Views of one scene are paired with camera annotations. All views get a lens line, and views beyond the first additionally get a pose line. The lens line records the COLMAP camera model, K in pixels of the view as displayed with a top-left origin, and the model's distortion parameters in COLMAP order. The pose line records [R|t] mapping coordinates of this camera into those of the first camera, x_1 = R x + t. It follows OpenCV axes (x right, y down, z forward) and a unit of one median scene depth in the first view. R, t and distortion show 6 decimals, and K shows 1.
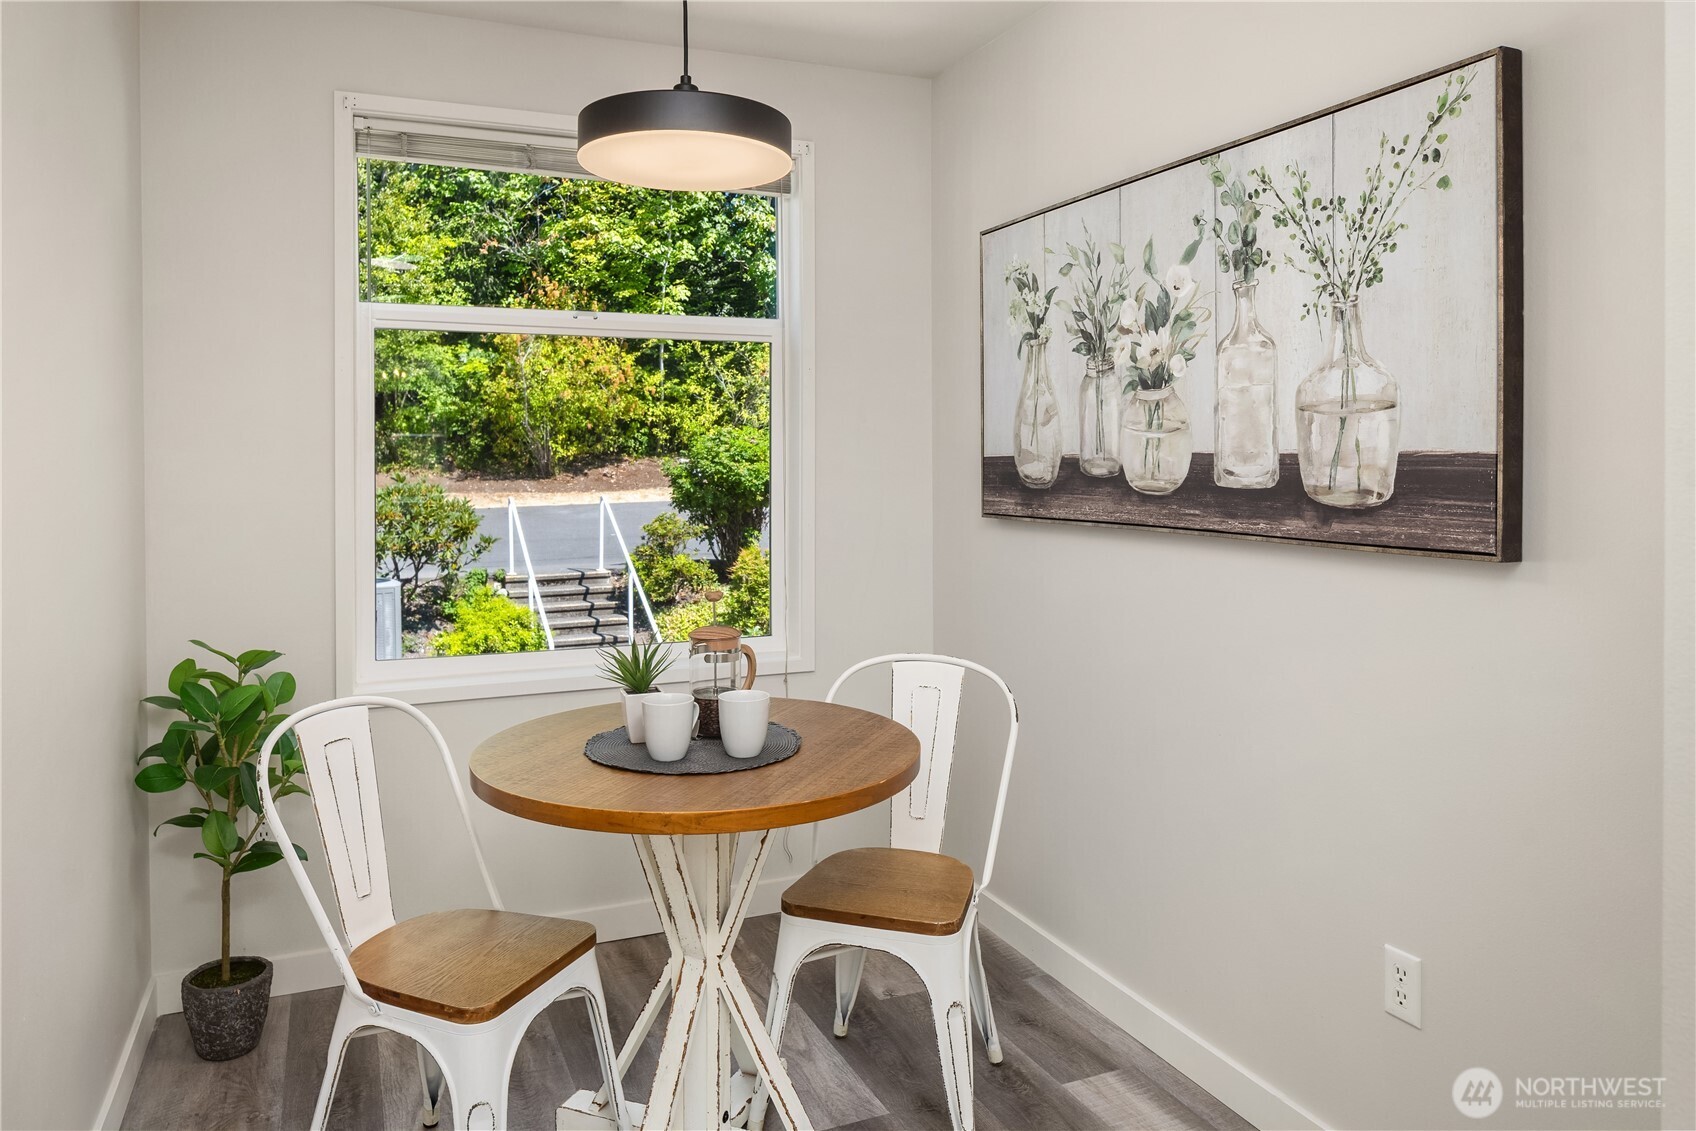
lens RADIAL K [[1189.7, 0, 853.3], [0, 1189.7, 493.4], [0, 0, 1]] dist [0.005546, -0.005152]
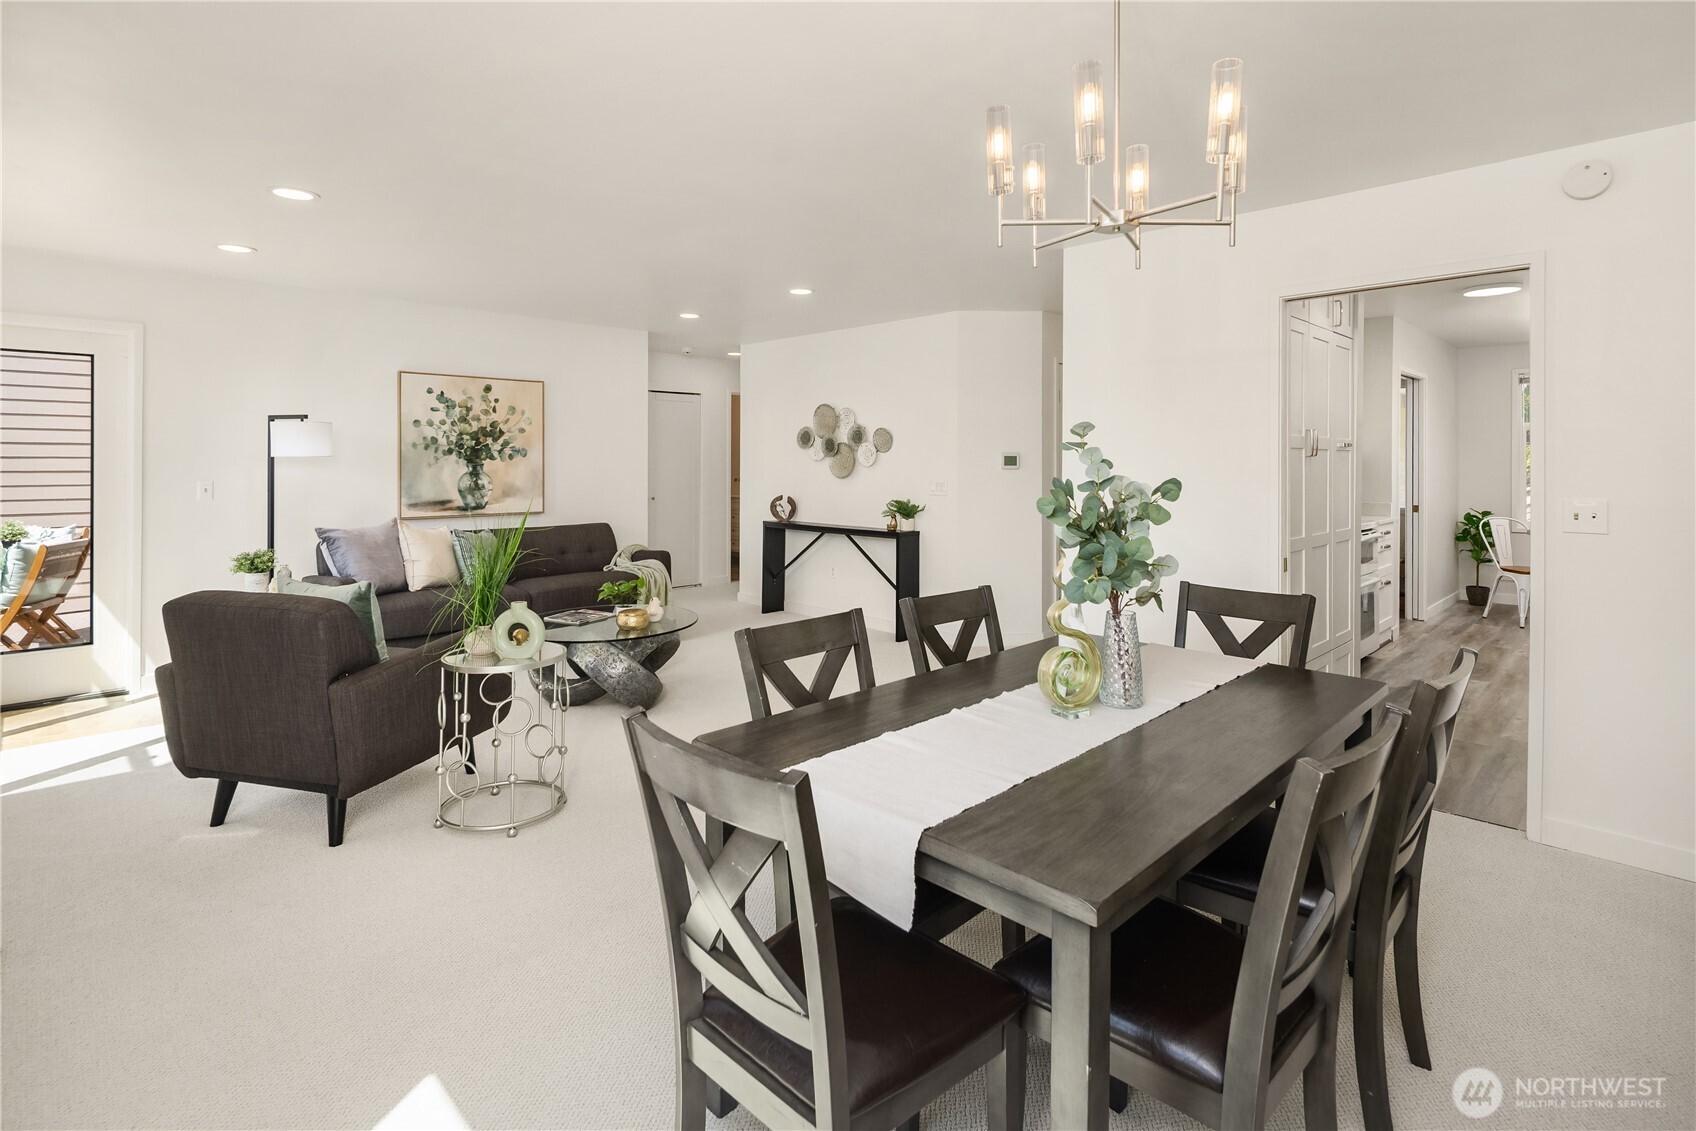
lens RADIAL K [[805.8, 0, 850.9], [0, 805.8, 462.3], [0, 0, 1]] dist [0.000687, 0.000059]
pose [[0.376469, -0.000924, -0.926429, 1.320881], [-0.015082, 0.999861, -0.007126, 0.010403], [0.926306, 0.016655, 0.376403, -2.203014]]
